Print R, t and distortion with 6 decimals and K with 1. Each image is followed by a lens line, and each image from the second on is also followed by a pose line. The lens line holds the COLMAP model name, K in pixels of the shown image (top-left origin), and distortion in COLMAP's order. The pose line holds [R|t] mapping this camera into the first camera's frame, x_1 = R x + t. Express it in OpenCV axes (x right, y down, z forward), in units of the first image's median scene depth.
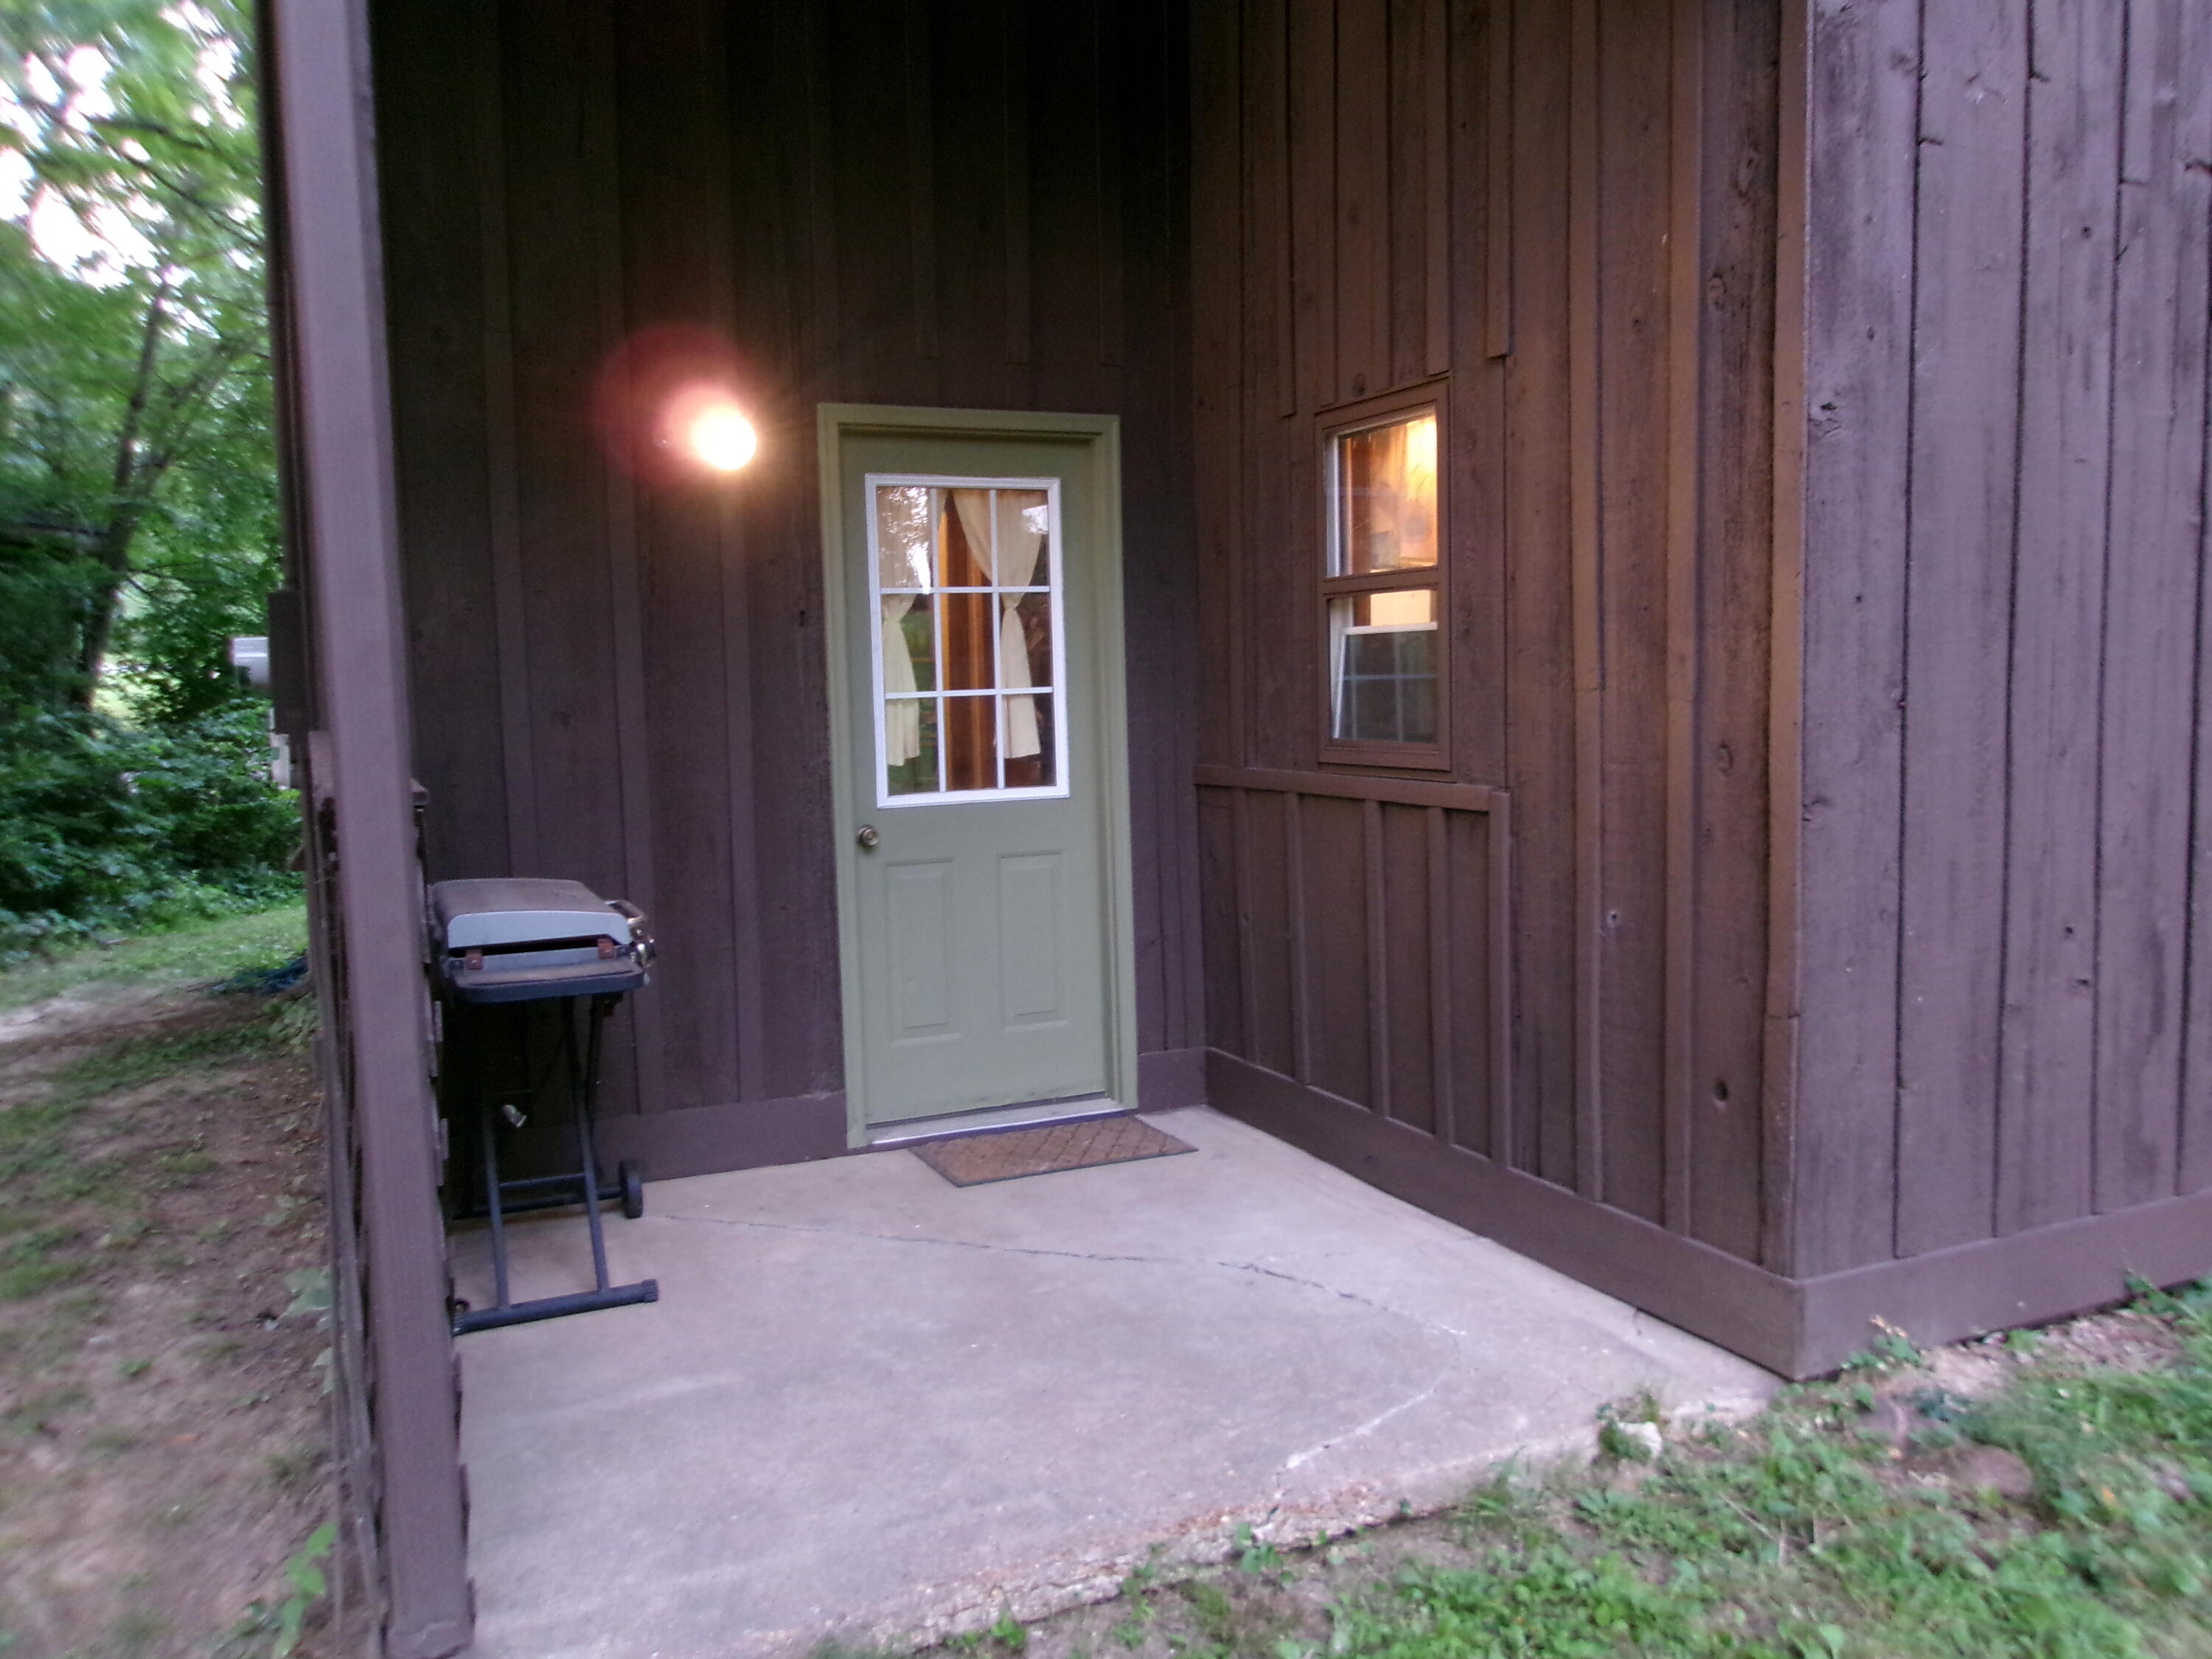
lens RADIAL K [[1714.3, 0, 1103.5], [0, 1714.3, 808.0], [0, 0, 1]] dist [-0.012044, 0.003127]
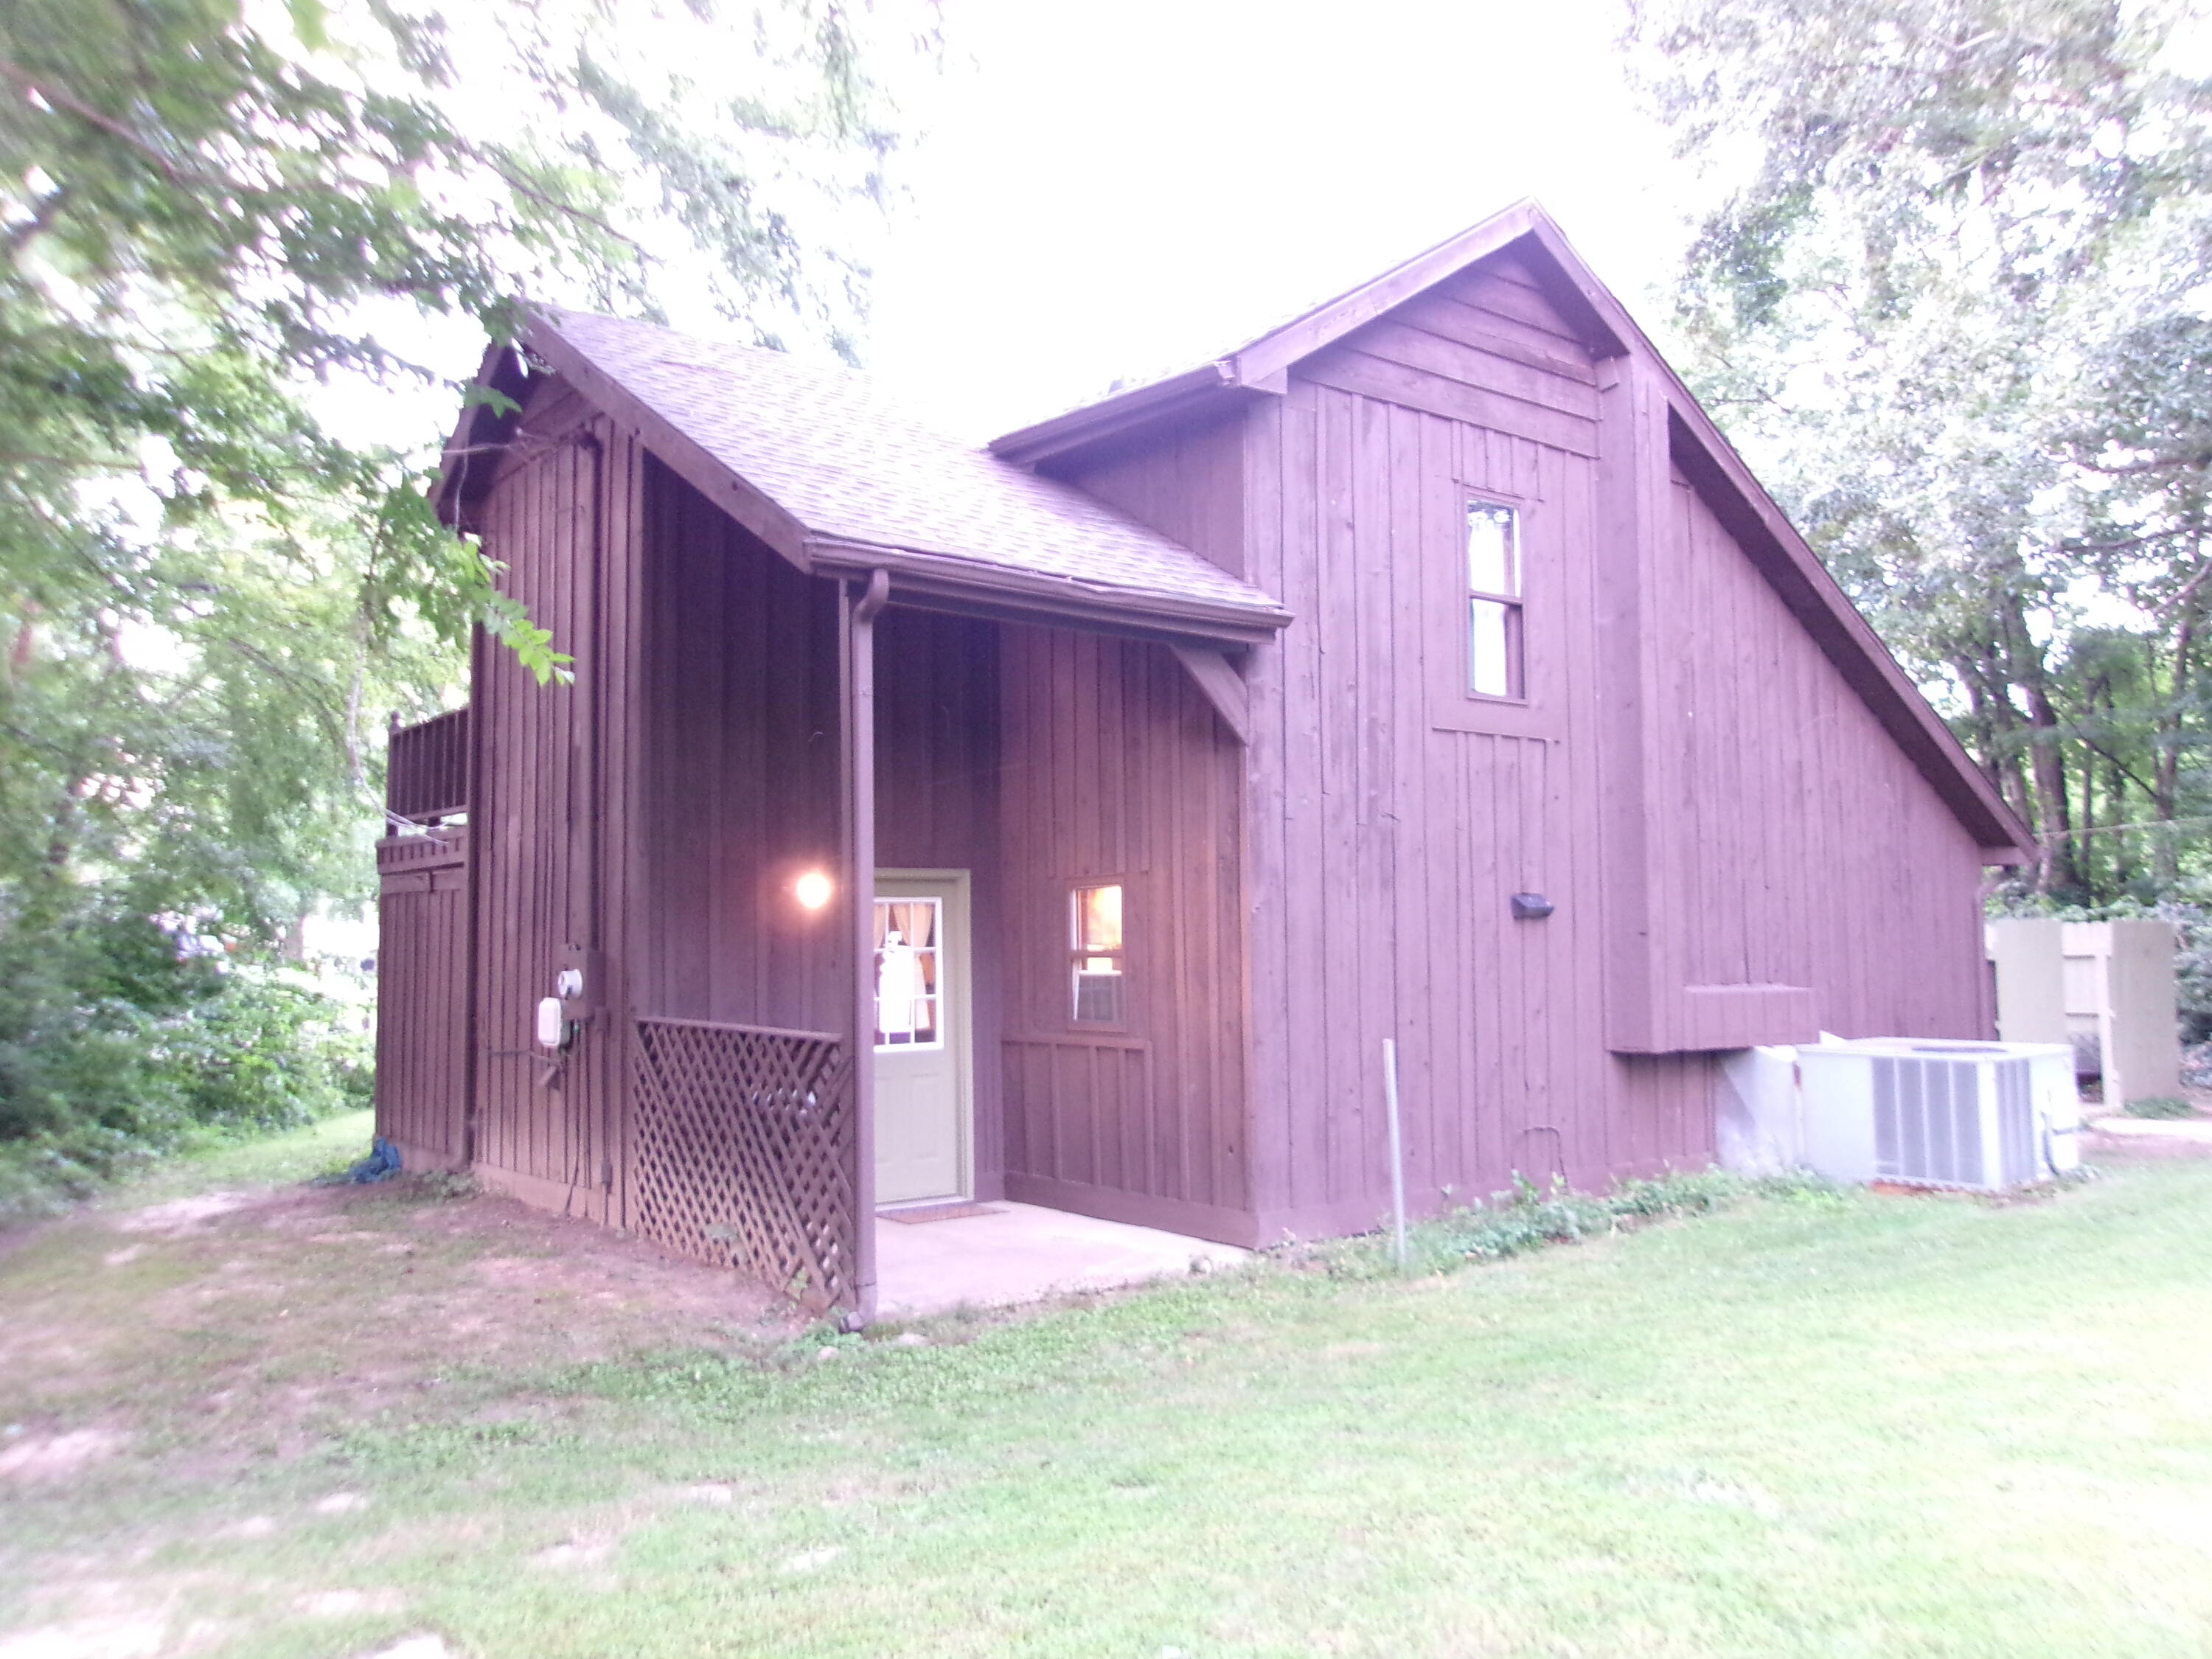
lens RADIAL K [[1714.3, 0, 1103.5], [0, 1714.3, 808.0], [0, 0, 1]] dist [-0.012044, 0.003127]
pose [[0.973823, 0.024928, 0.225935, -0.432551], [0.011187, 0.987508, -0.157171, 0.048615], [-0.227031, 0.155584, 0.961379, -1.540555]]
